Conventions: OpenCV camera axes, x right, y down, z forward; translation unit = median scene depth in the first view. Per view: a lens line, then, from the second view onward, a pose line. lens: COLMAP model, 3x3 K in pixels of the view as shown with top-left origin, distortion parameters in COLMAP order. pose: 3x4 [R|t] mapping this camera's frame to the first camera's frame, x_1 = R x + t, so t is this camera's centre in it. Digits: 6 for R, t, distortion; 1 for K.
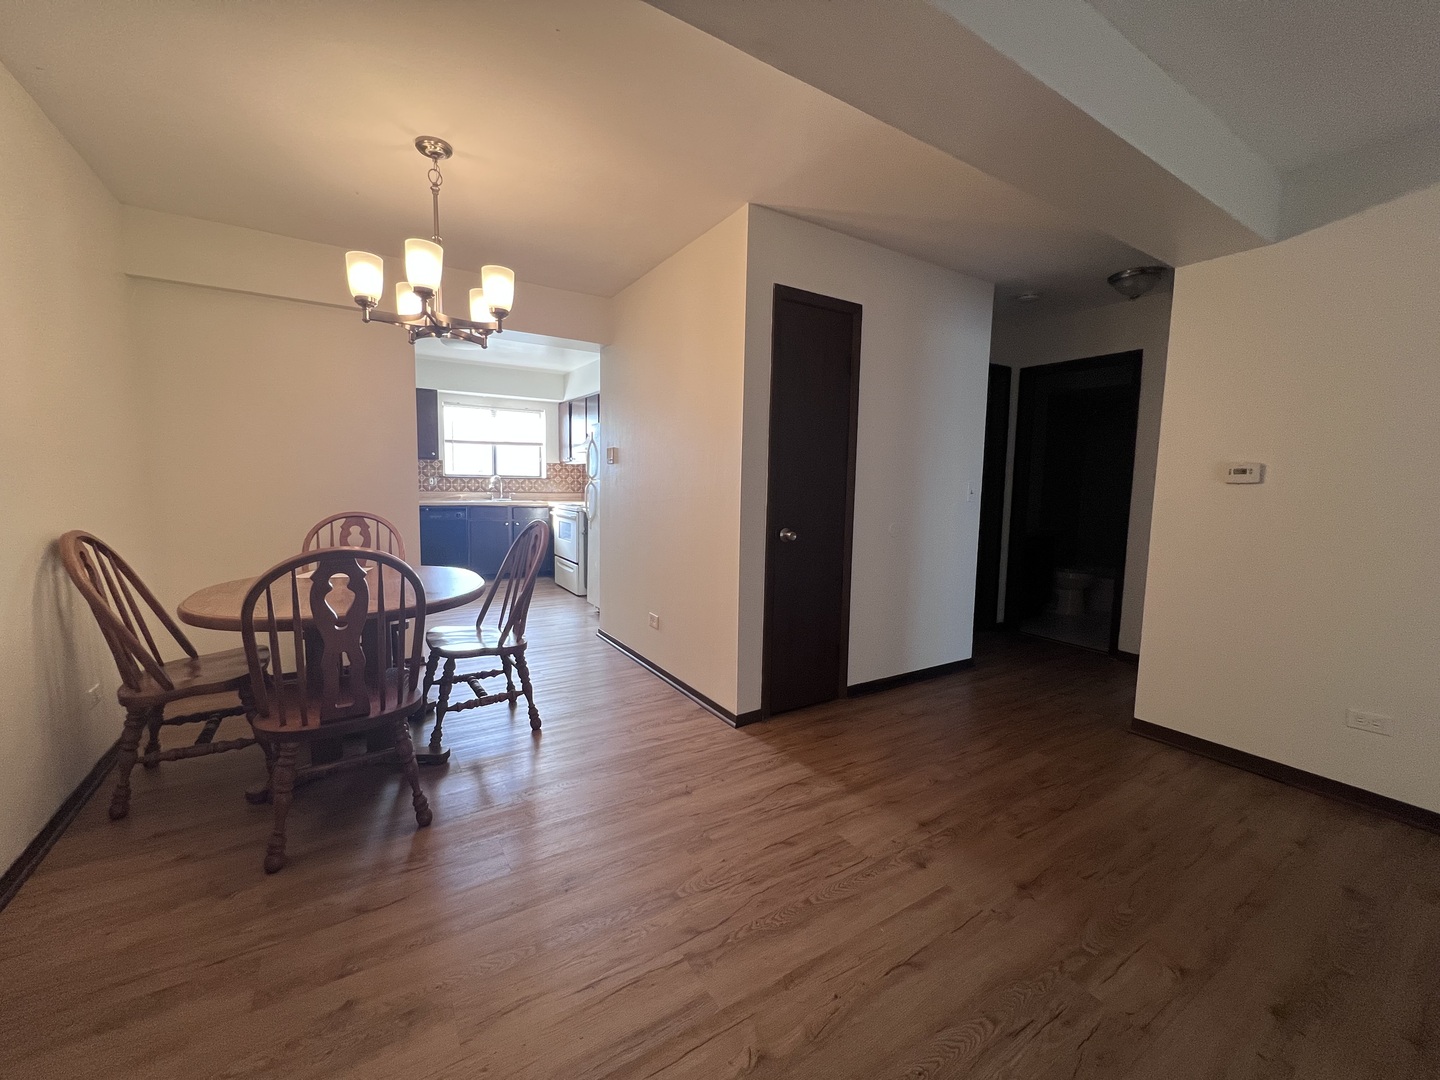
lens RADIAL K [[574.4, 0, 720.0], [0, 574.4, 540.0], [0, 0, 1]] dist [0.001855, 0.000186]
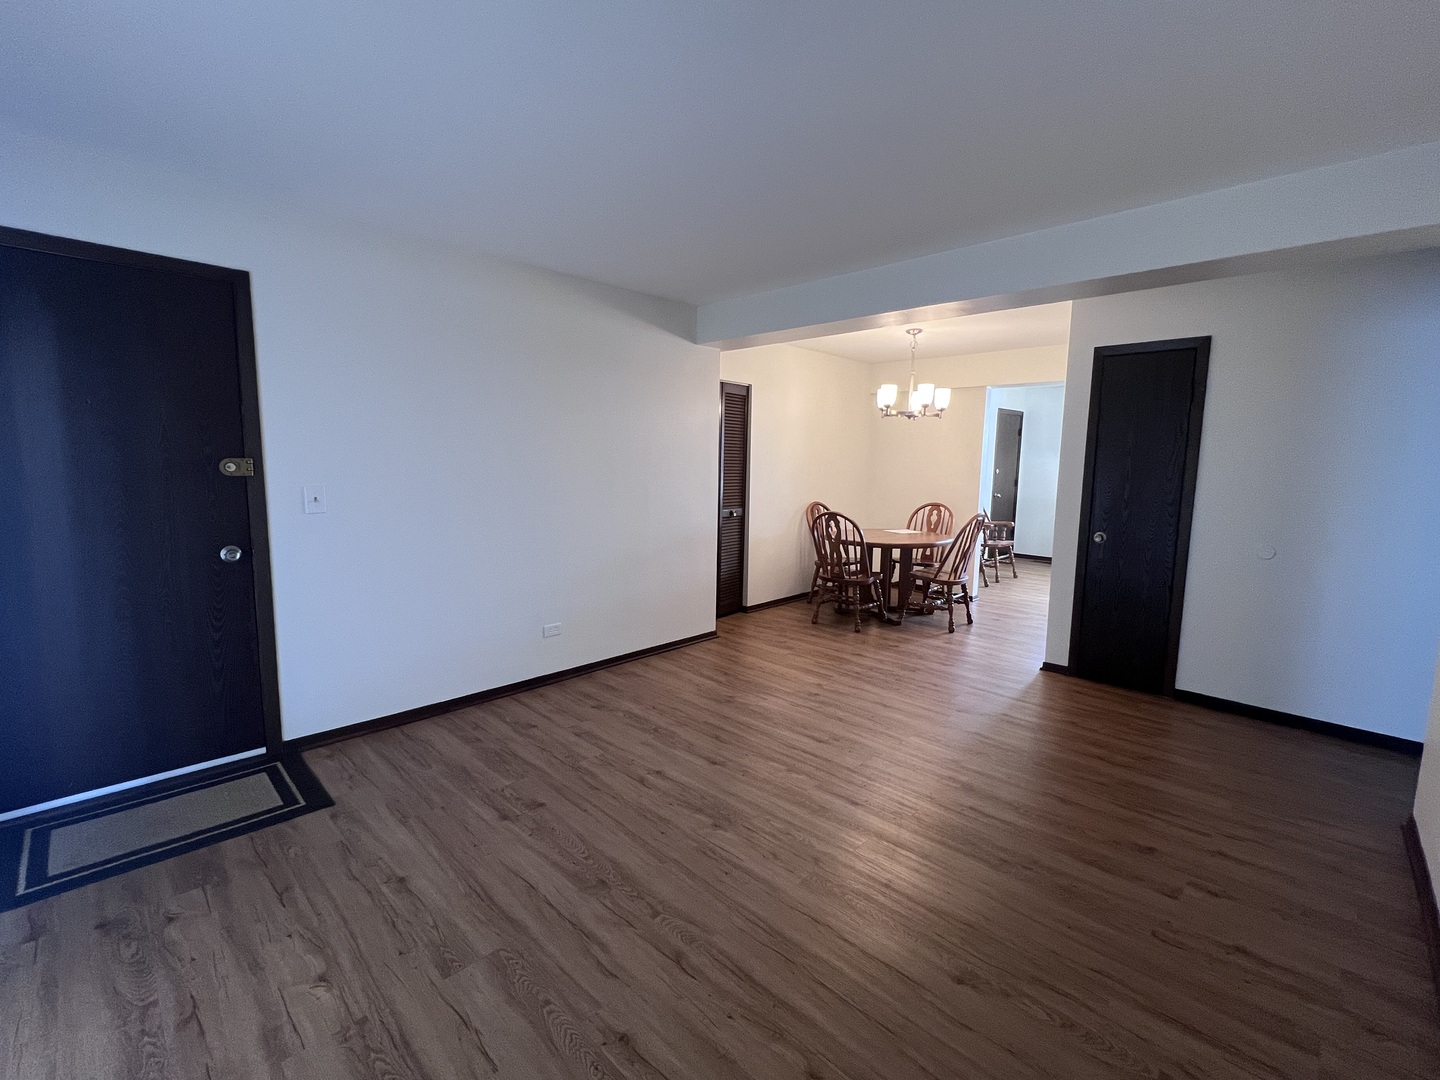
lens RADIAL K [[628.5, 0, 720.0], [0, 628.5, 540.0], [0, 0, 1]] dist [-0.000602, -0.000092]
pose [[0.242112, 0.109832, -0.964012, 1.262543], [-0.114743, 0.989841, 0.083957, -0.023016], [0.963440, 0.090287, 0.252254, -0.161261]]
